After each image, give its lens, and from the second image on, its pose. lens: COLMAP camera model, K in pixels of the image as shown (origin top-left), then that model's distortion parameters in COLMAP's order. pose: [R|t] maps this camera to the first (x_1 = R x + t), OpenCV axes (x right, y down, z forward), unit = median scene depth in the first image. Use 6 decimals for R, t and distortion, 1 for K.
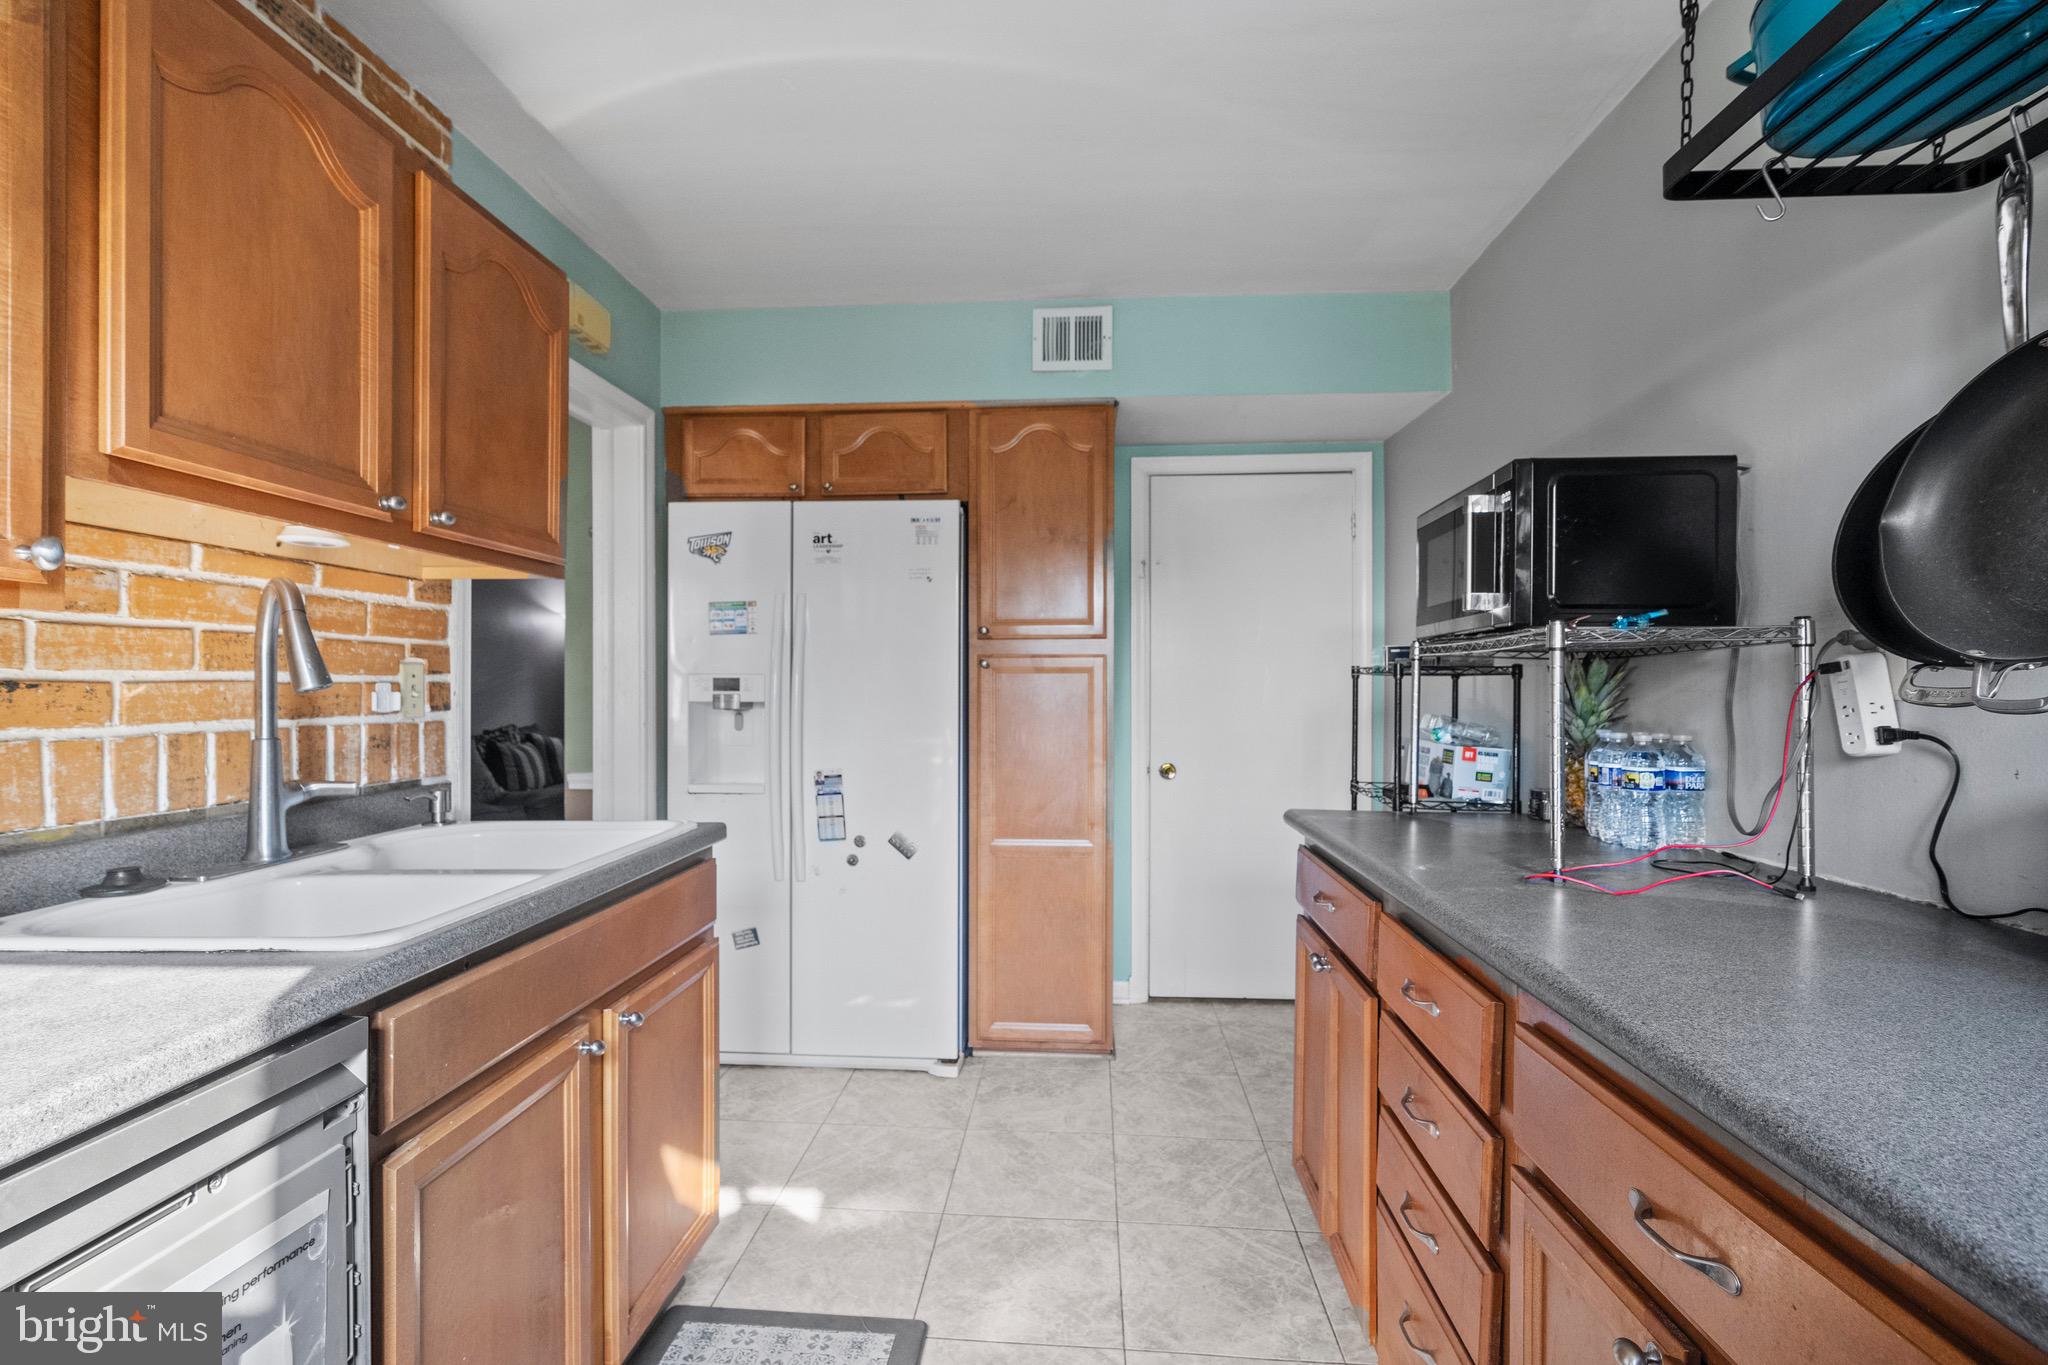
lens RADIAL K [[937.8, 0, 1024.9], [0, 937.8, 686.7], [0, 0, 1]] dist [0.000050, -0.000003]
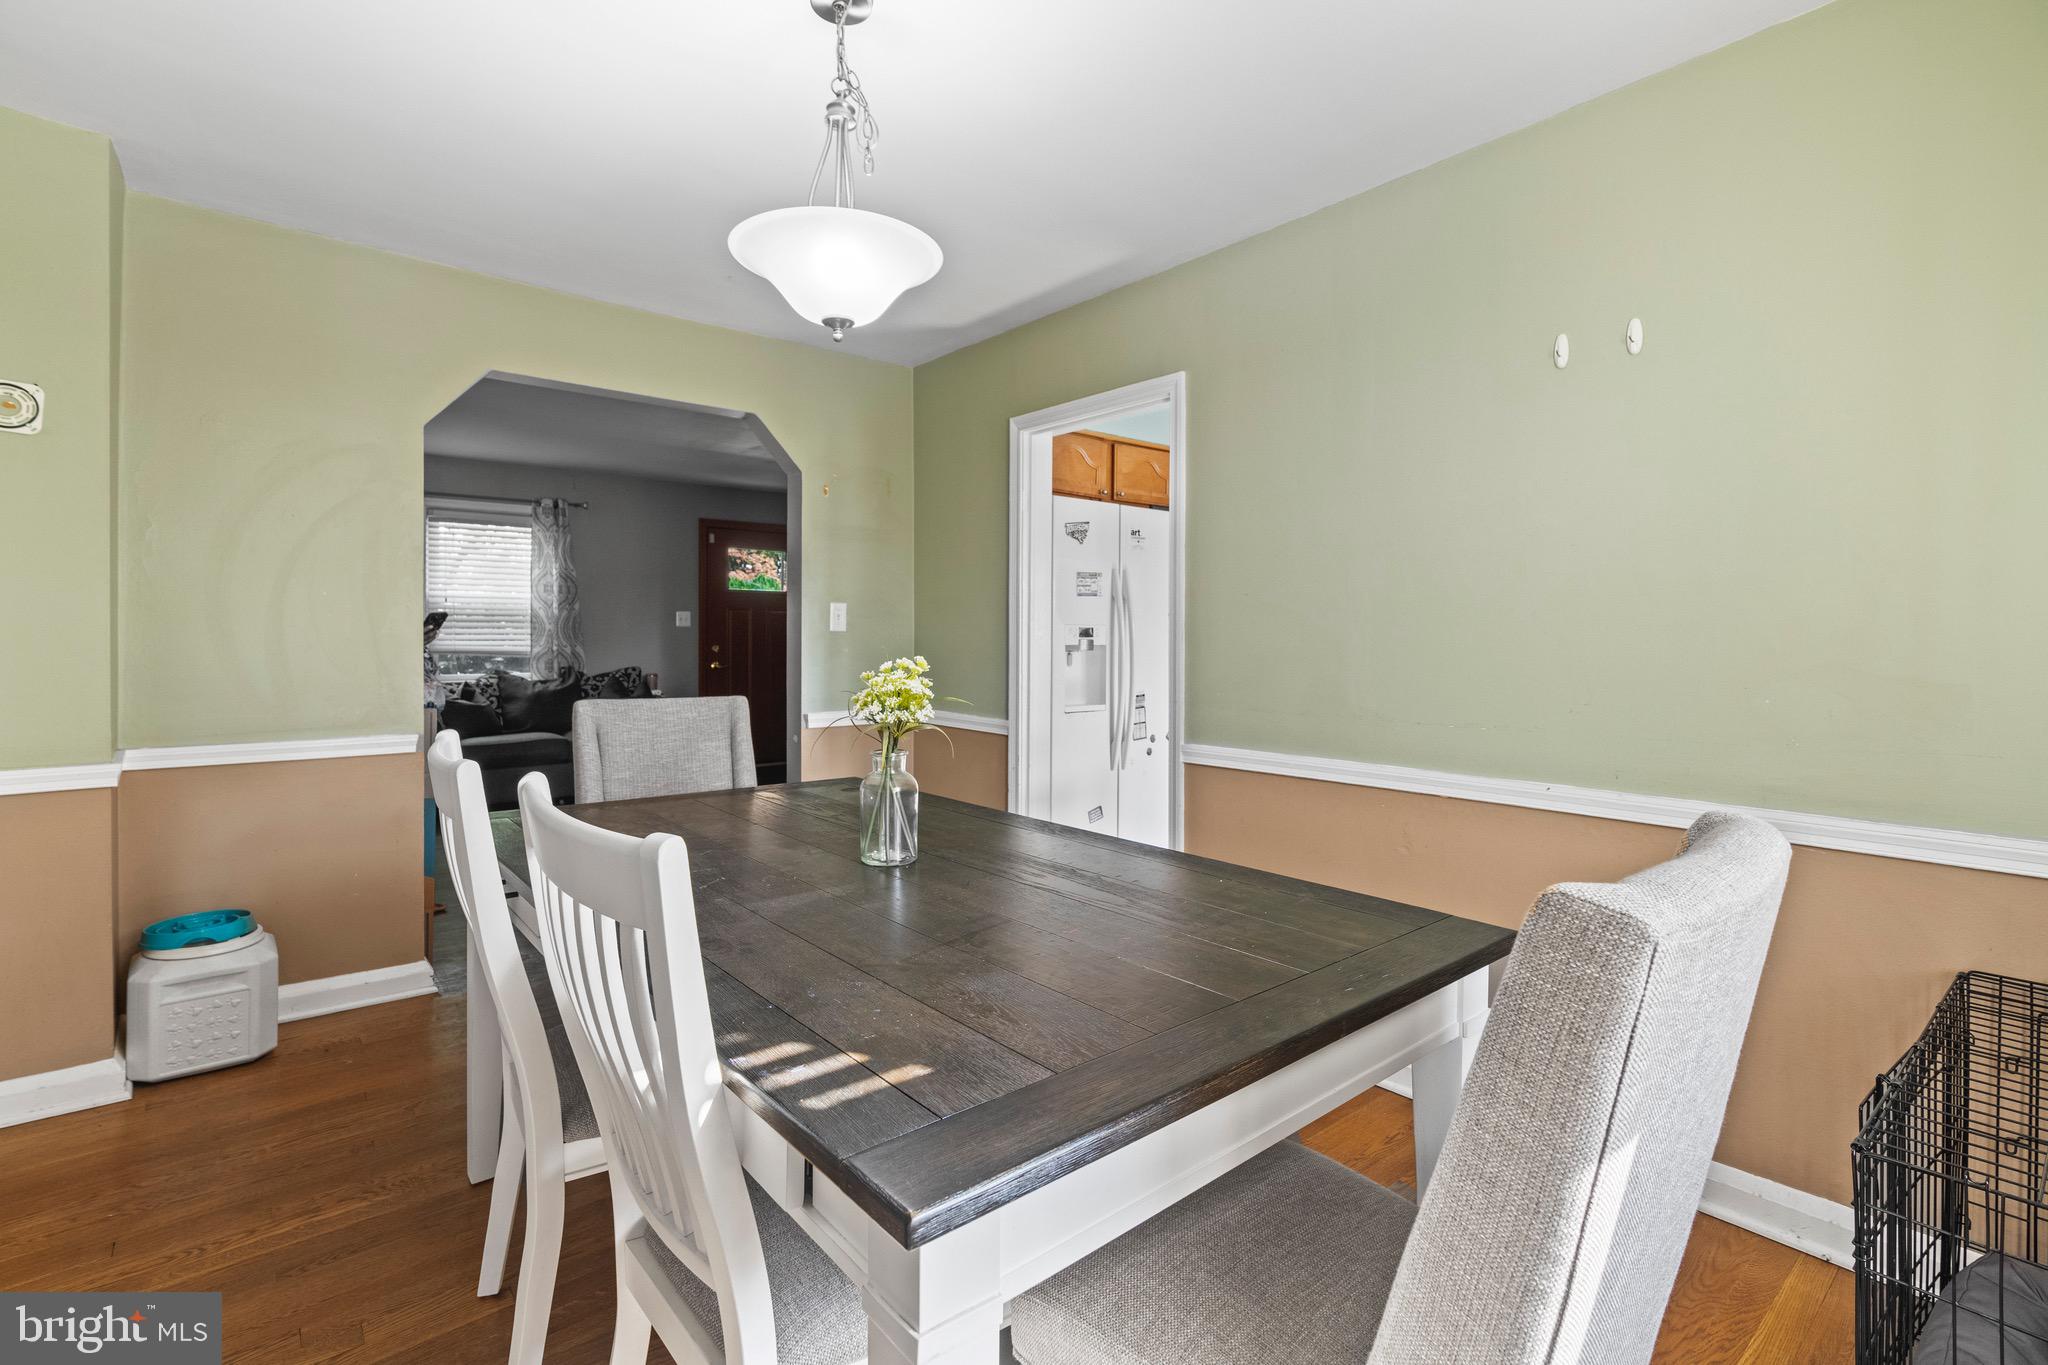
lens RADIAL K [[937.8, 0, 1023.4], [0, 937.8, 664.3], [0, 0, 1]] dist [0.000050, -0.000003]
pose [[0.720148, -0.012247, 0.693713, -1.342497], [0.000968, 0.999861, 0.016647, 0.021652], [-0.693820, -0.011317, 0.720059, 0.070522]]
